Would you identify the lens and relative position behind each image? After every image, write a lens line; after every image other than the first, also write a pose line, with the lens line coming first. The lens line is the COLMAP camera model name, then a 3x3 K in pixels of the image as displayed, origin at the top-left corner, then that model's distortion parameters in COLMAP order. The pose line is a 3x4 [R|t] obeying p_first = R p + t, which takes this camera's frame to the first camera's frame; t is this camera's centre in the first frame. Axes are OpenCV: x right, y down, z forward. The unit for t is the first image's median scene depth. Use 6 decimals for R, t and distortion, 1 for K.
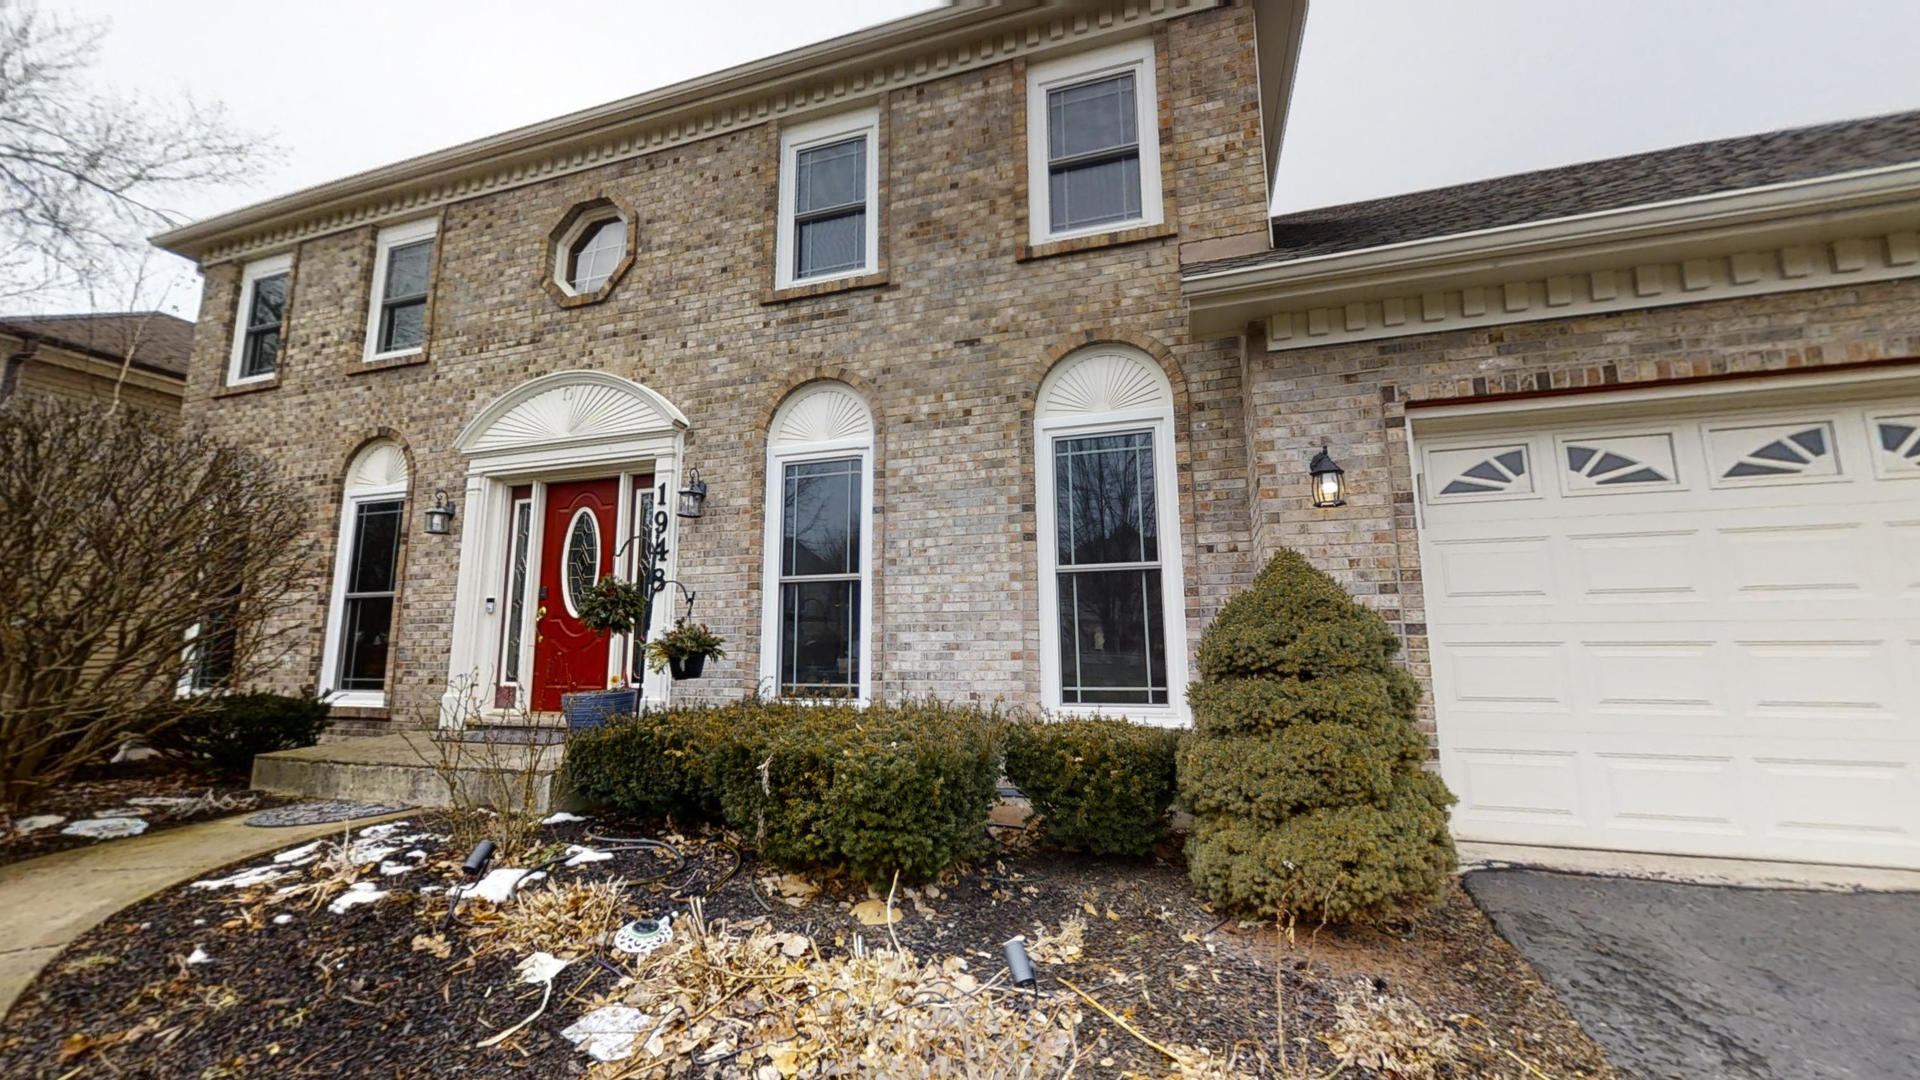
lens RADIAL K [[703.9, 0, 958.8], [0, 703.9, 538.6], [0, 0, 1]] dist [-0.000112, 0.000099]
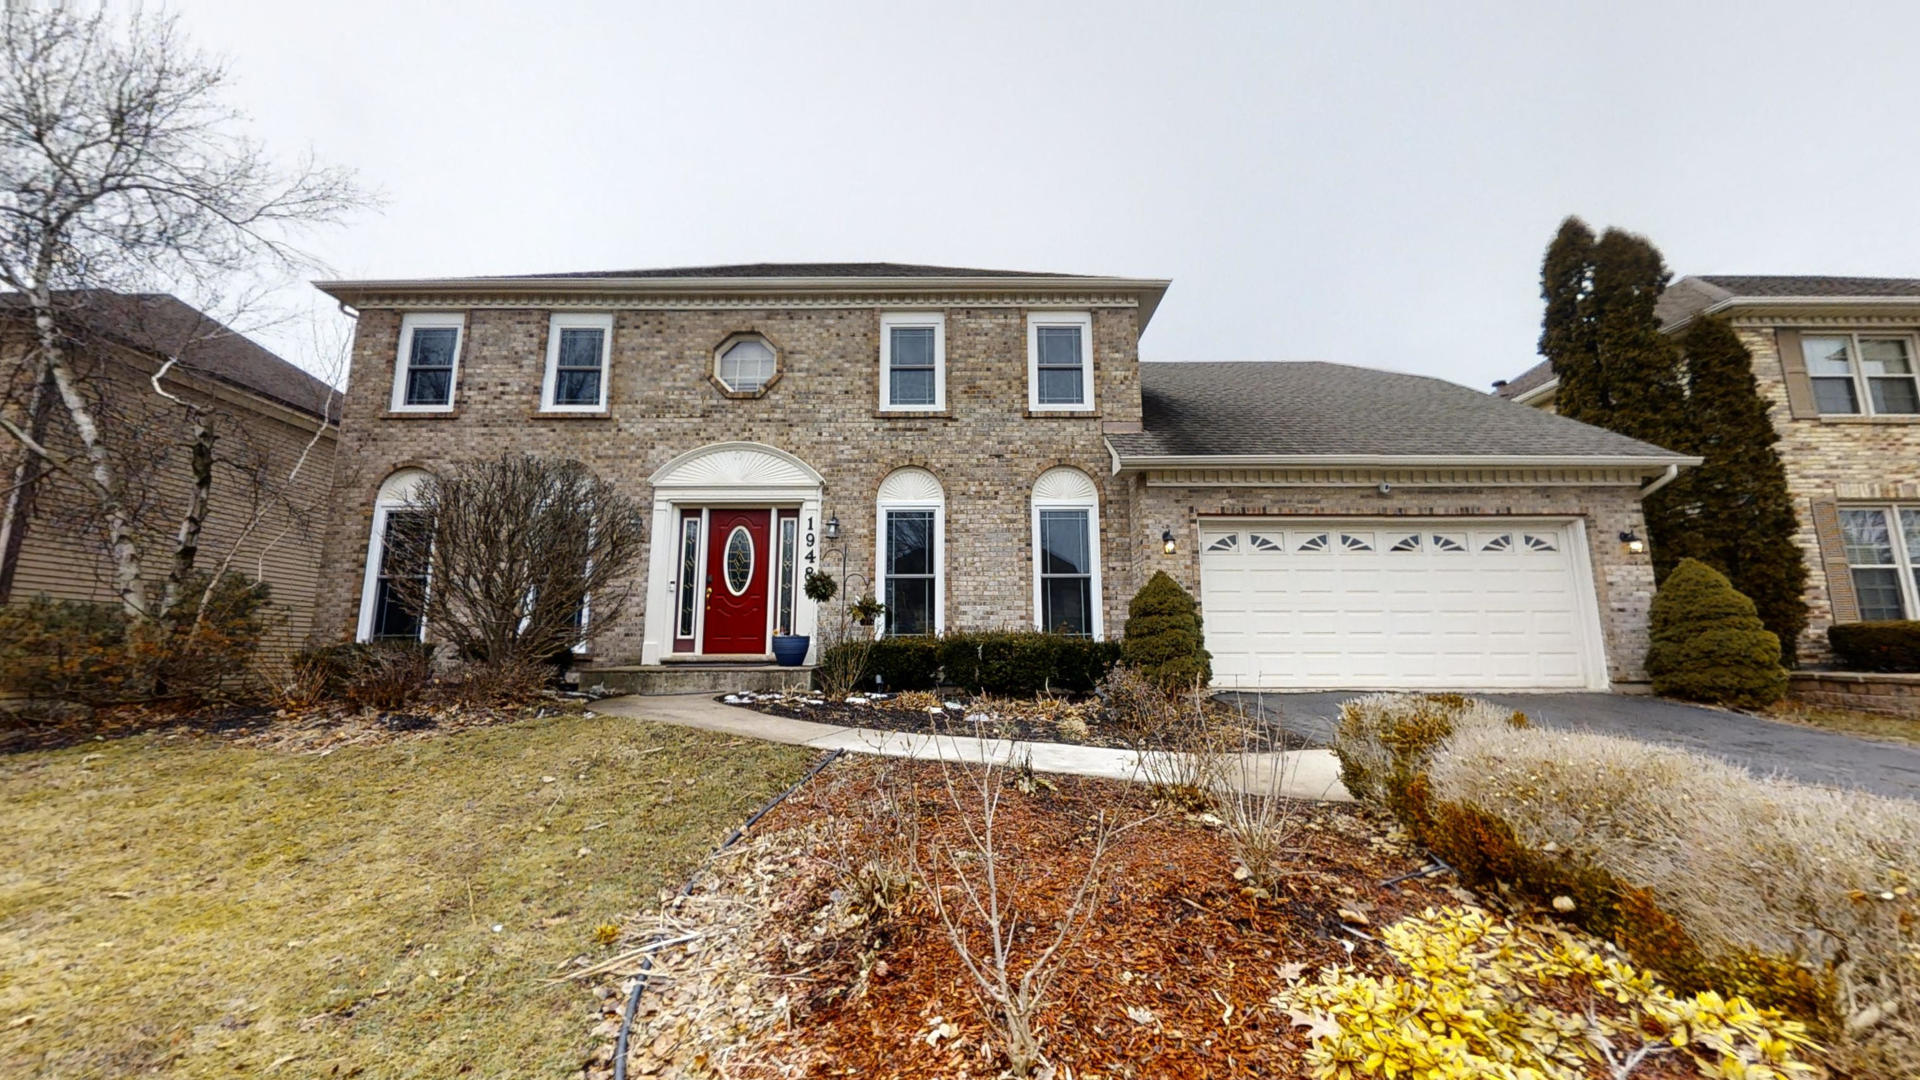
lens RADIAL K [[703.9, 0, 959.4], [0, 703.9, 539.8], [0, 0, 1]] dist [-0.000112, 0.000099]
pose [[0.954155, 0.052619, 0.294651, -0.596103], [-0.048235, 0.998591, -0.022132, -0.003044], [-0.295400, 0.006904, 0.955349, -0.750121]]
